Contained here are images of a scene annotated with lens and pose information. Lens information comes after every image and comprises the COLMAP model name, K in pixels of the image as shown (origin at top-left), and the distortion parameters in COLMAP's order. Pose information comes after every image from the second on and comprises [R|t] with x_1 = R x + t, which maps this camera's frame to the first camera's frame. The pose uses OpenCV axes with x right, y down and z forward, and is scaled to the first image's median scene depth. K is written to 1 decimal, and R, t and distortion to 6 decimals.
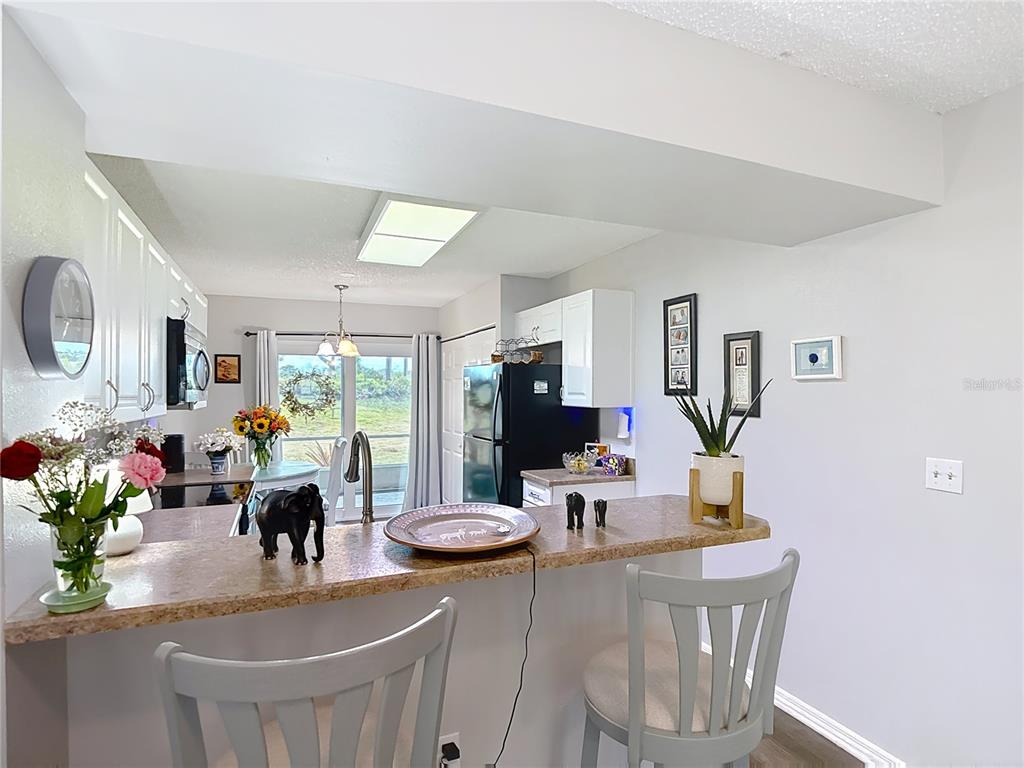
lens RADIAL K [[549.8, 0, 514.4], [0, 549.8, 386.2], [0, 0, 1]] dist [0.002697, -0.024424]
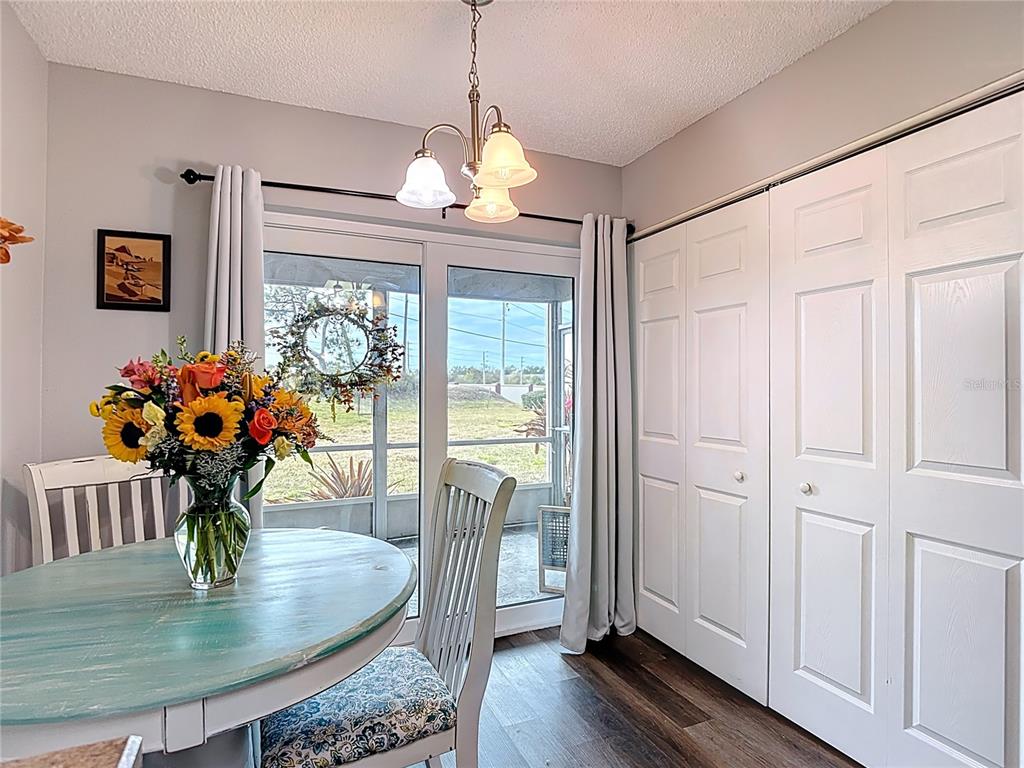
lens RADIAL K [[549.8, 0, 514.4], [0, 549.8, 386.2], [0, 0, 1]] dist [0.002697, -0.024424]
pose [[0.999641, 0.003277, 0.026598, -0.323883], [-0.003256, 0.999994, -0.000831, 0.053890], [-0.026600, 0.000744, 0.999646, 0.734772]]
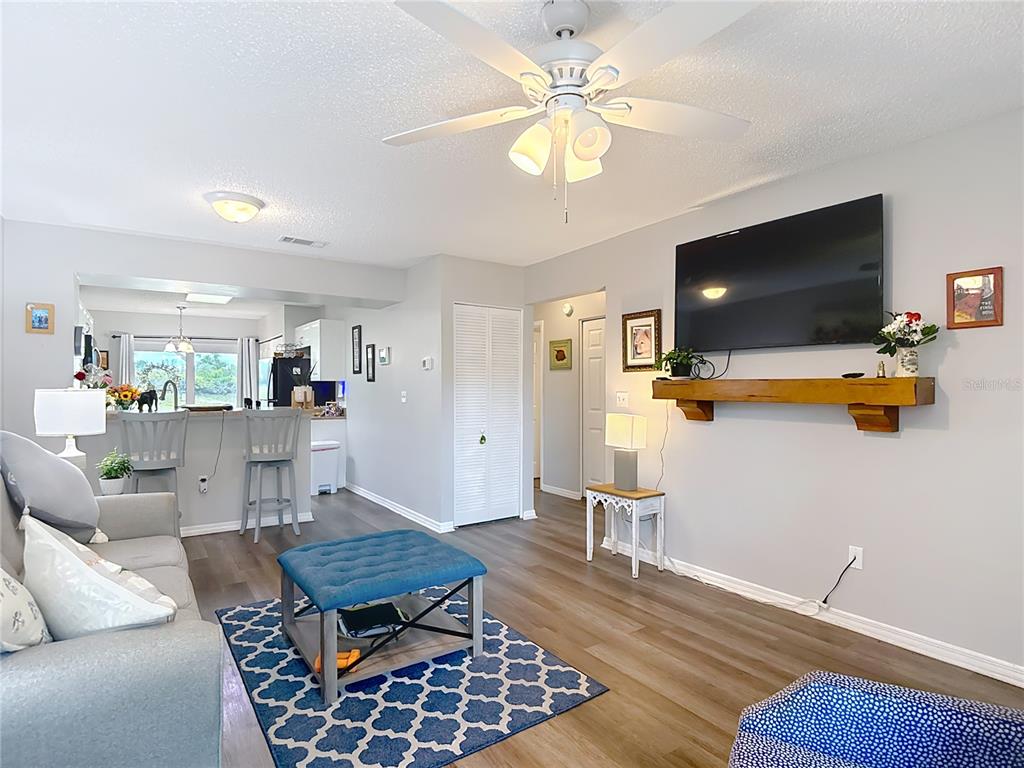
lens RADIAL K [[549.8, 0, 514.4], [0, 549.8, 386.2], [0, 0, 1]] dist [0.002697, -0.024424]
pose [[0.978506, -0.001016, 0.206214, 0.307702], [0.000272, 0.999993, 0.003634, 0.038184], [-0.206216, -0.003500, 0.978500, -0.768092]]
